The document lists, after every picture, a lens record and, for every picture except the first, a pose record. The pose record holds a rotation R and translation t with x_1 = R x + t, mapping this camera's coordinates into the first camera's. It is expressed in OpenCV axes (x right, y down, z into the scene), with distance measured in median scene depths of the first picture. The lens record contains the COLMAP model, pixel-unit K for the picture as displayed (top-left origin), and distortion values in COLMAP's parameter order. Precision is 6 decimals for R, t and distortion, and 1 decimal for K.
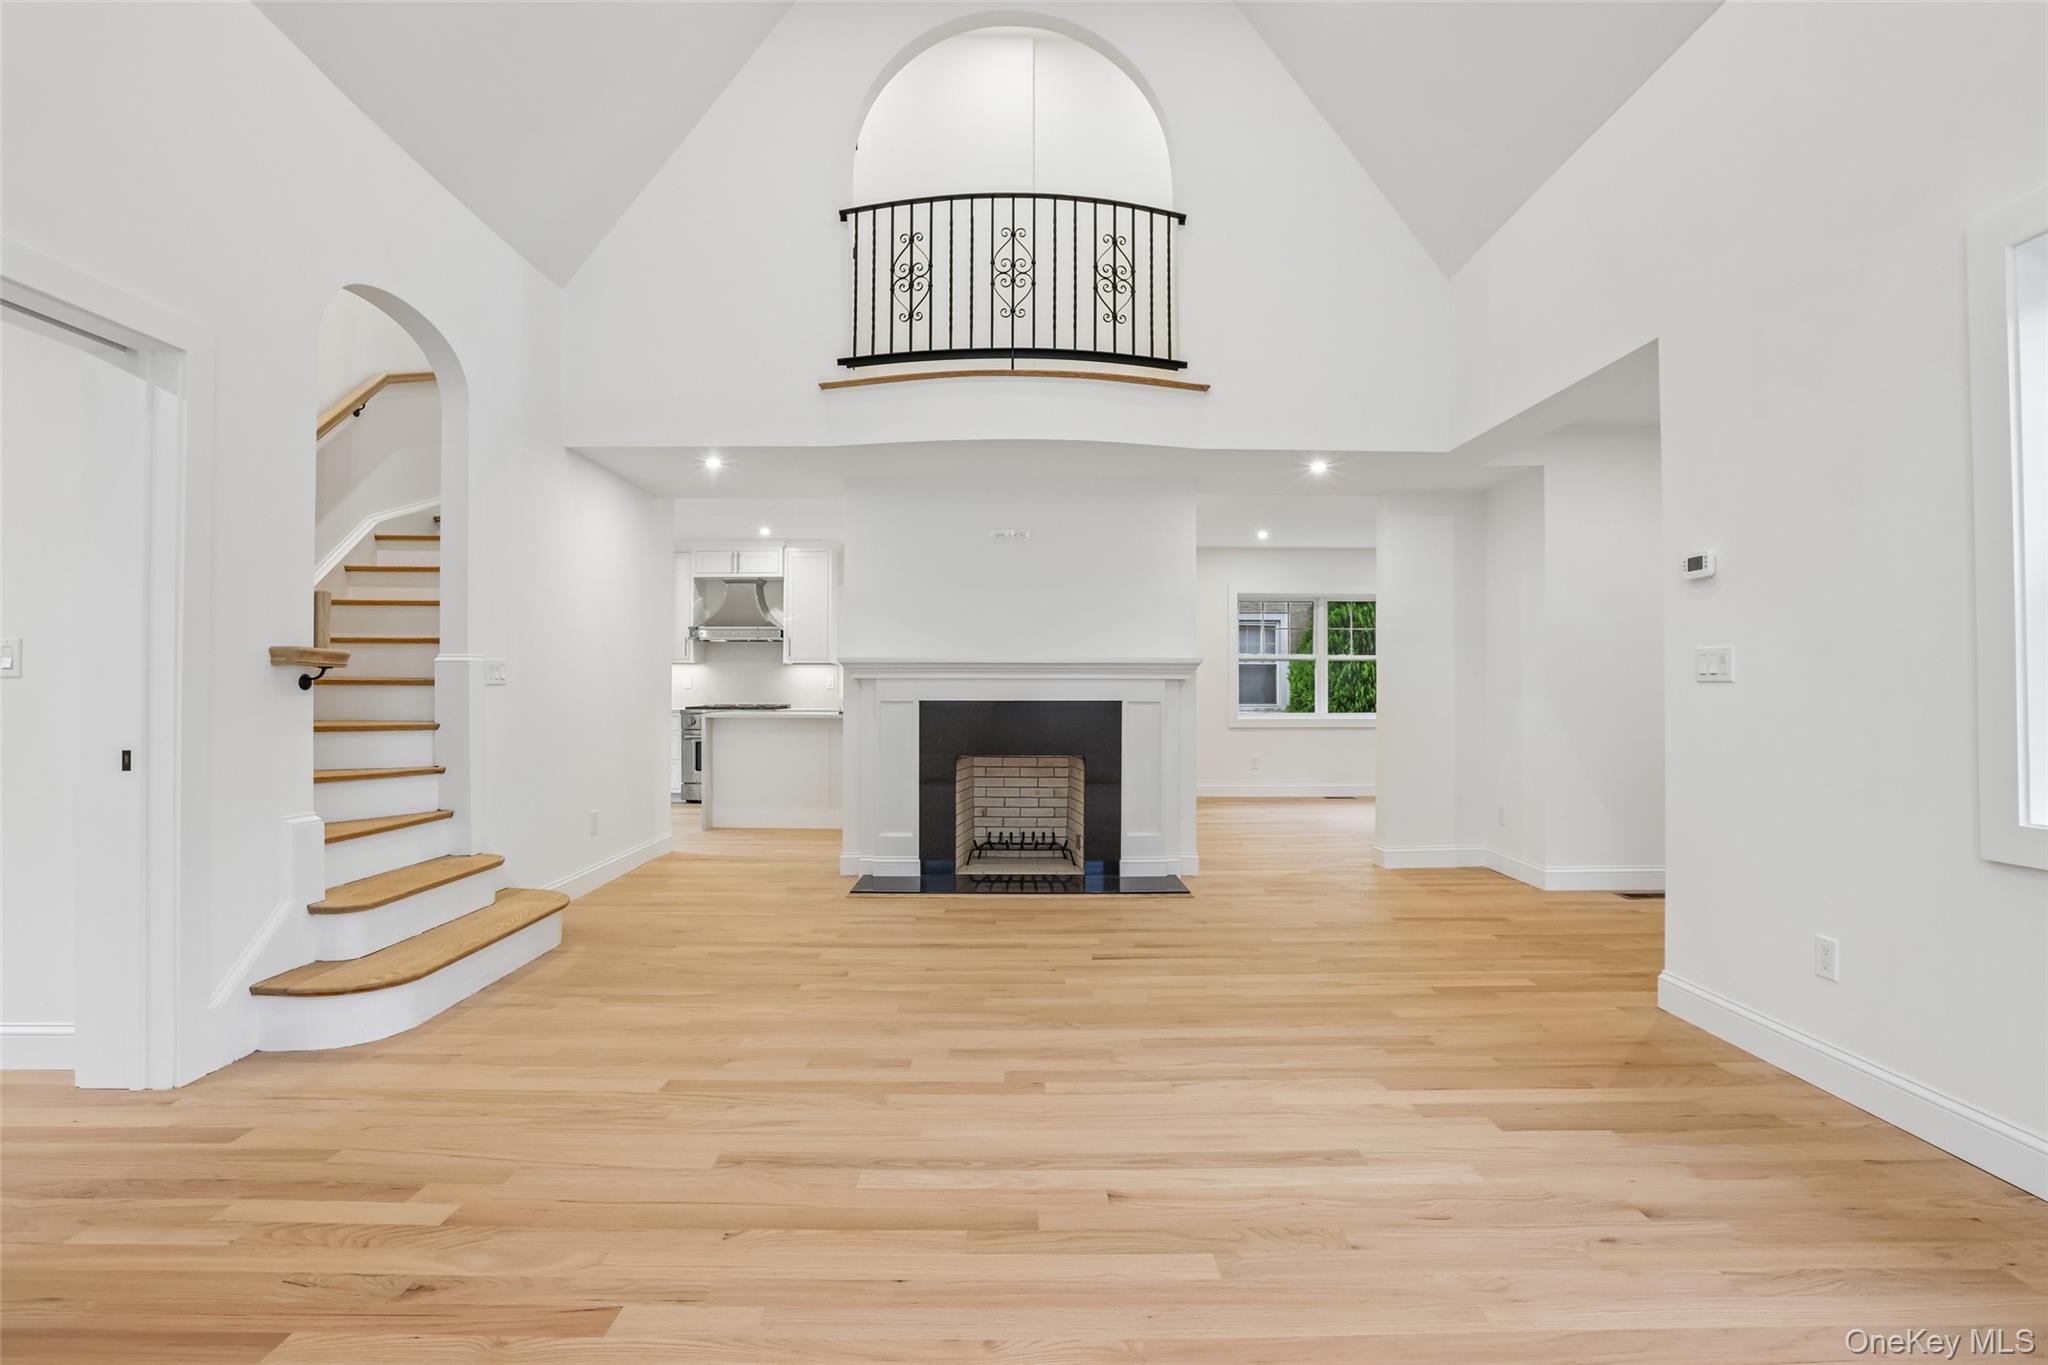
lens RADIAL K [[945.6, 0, 1019.4], [0, 945.6, 678.1], [0, 0, 1]] dist [-0.054407, 0.018786]
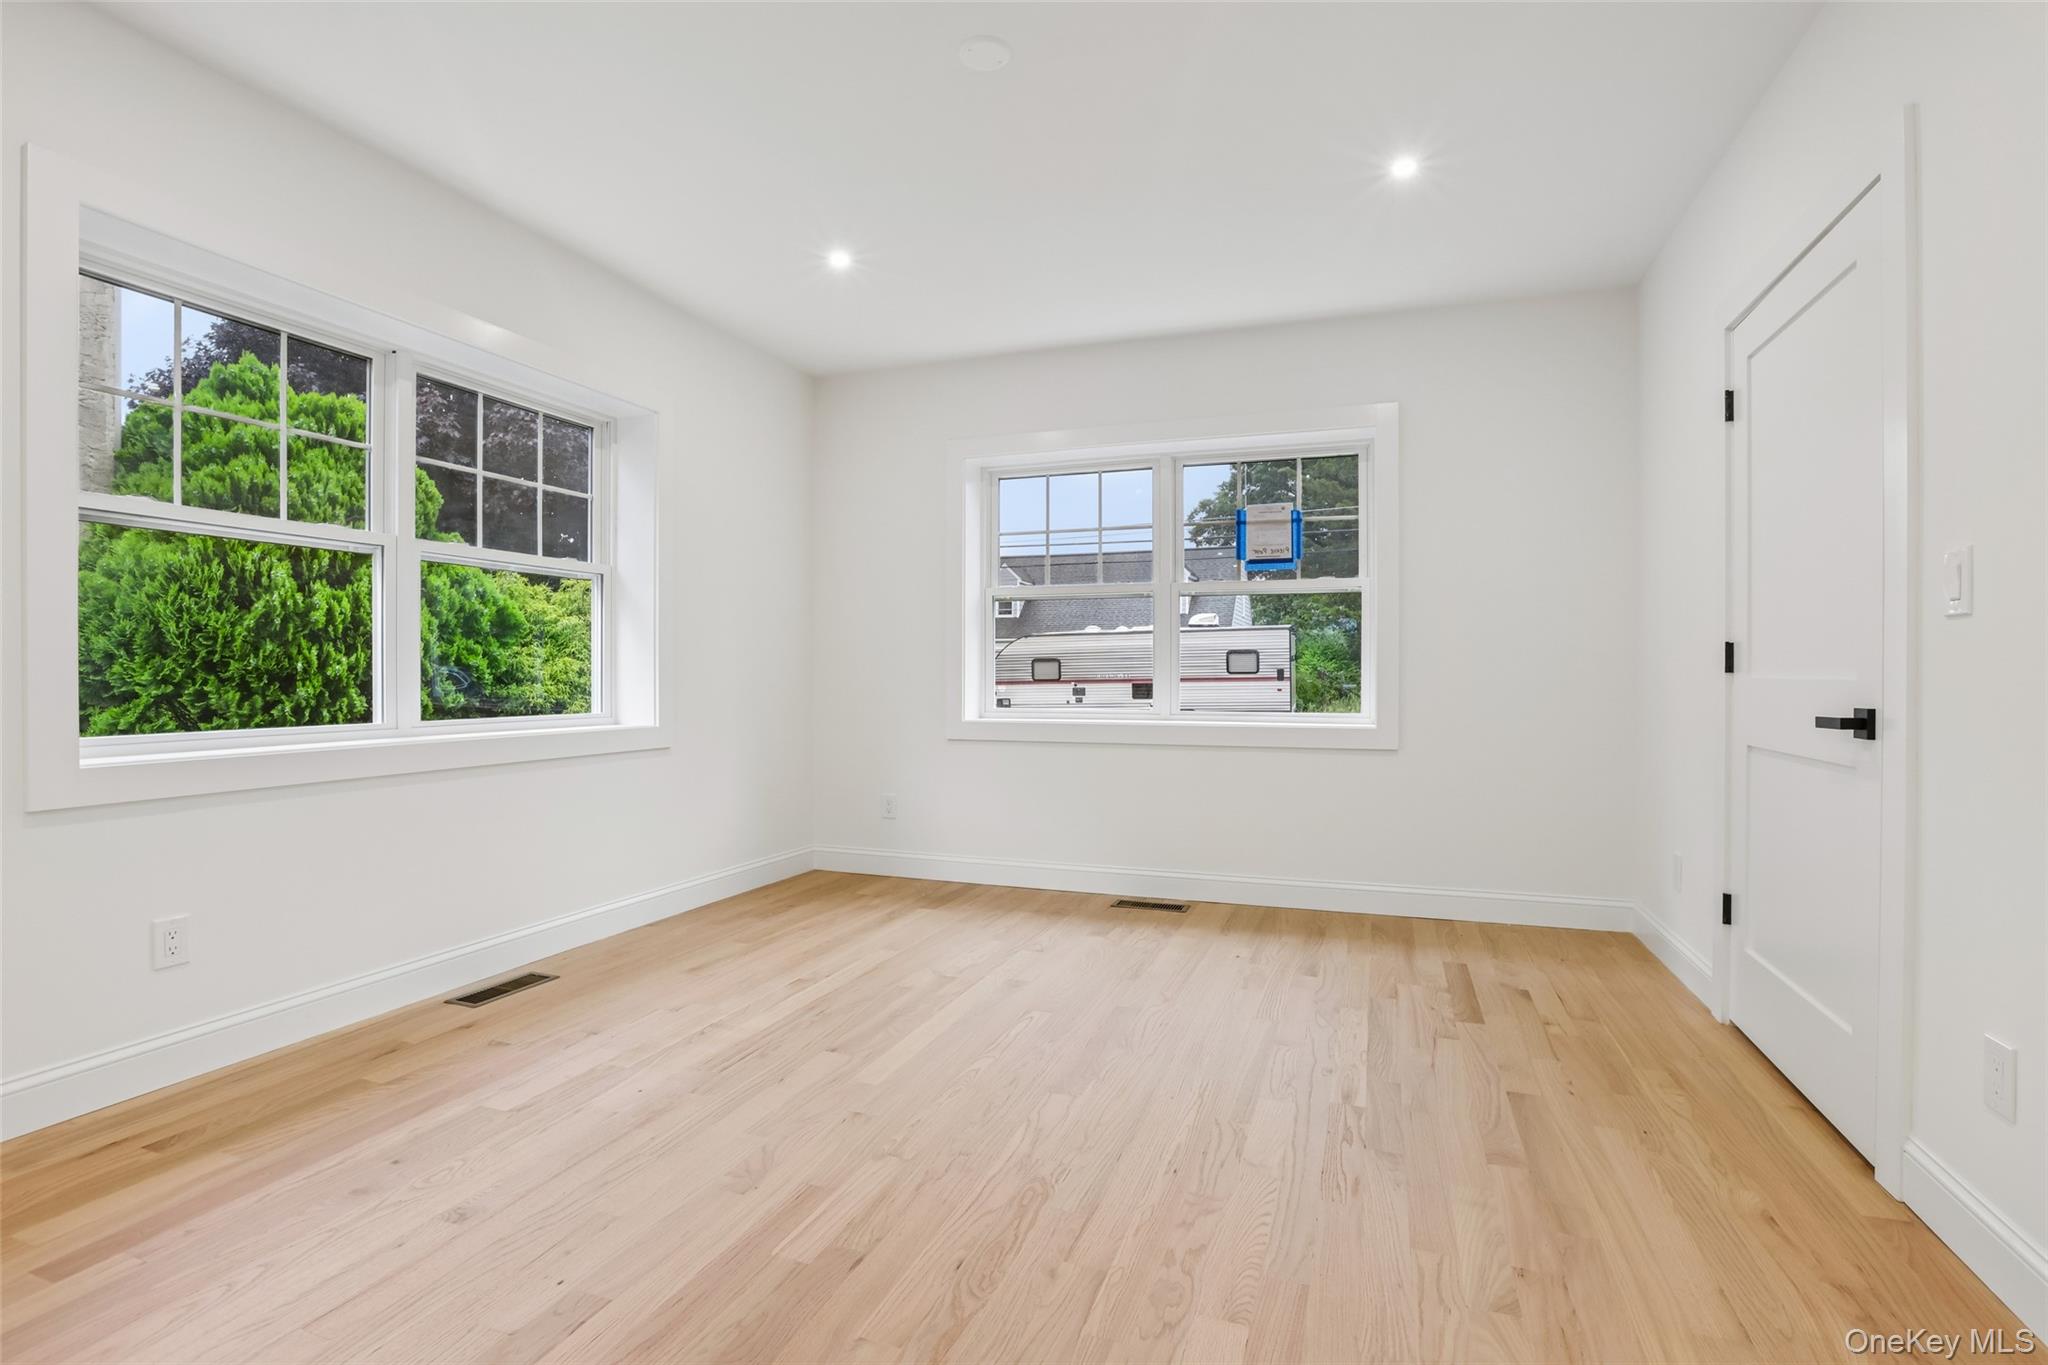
lens RADIAL K [[955.6, 0, 1022.8], [0, 955.6, 673.4], [0, 0, 1]] dist [-0.044174, 0.018963]
pose [[0.352012, 0.001636, 0.935994, 0.226456], [-0.020286, 0.999777, 0.005881, 0.031969], [-0.935776, -0.021058, 0.351966, 1.520666]]
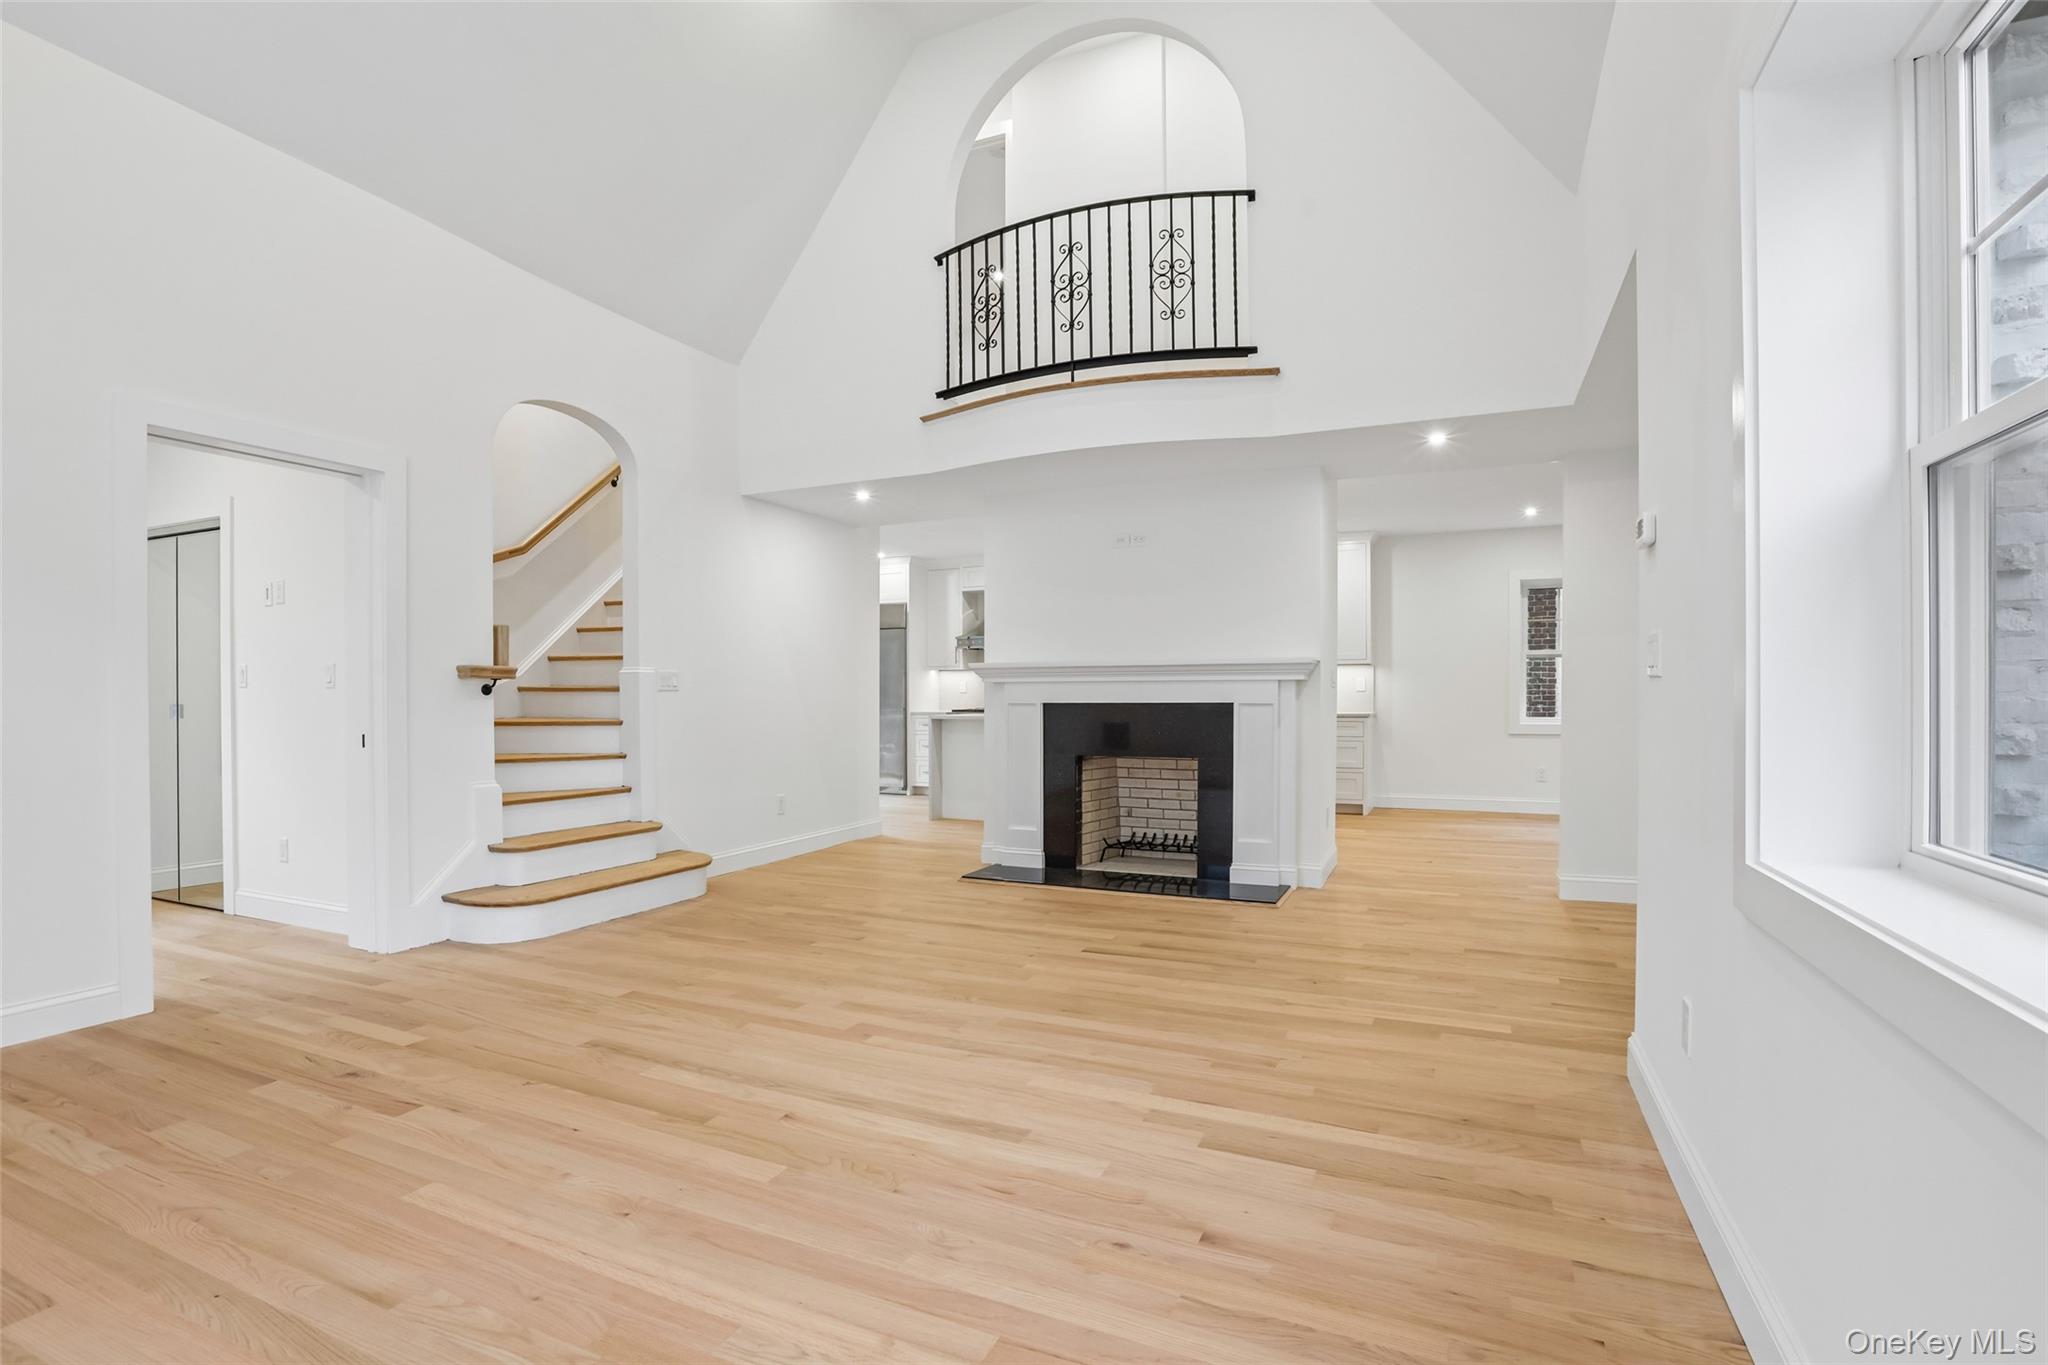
lens RADIAL K [[959.2, 0, 1010.9], [0, 959.2, 706.0], [0, 0, 1]] dist [-0.062040, 0.025994]
pose [[0.903661, 0.000242, -0.428249, 0.378950], [0.010653, 0.999678, 0.023043, 0.002796], [0.428117, -0.025385, 0.903367, 0.018084]]
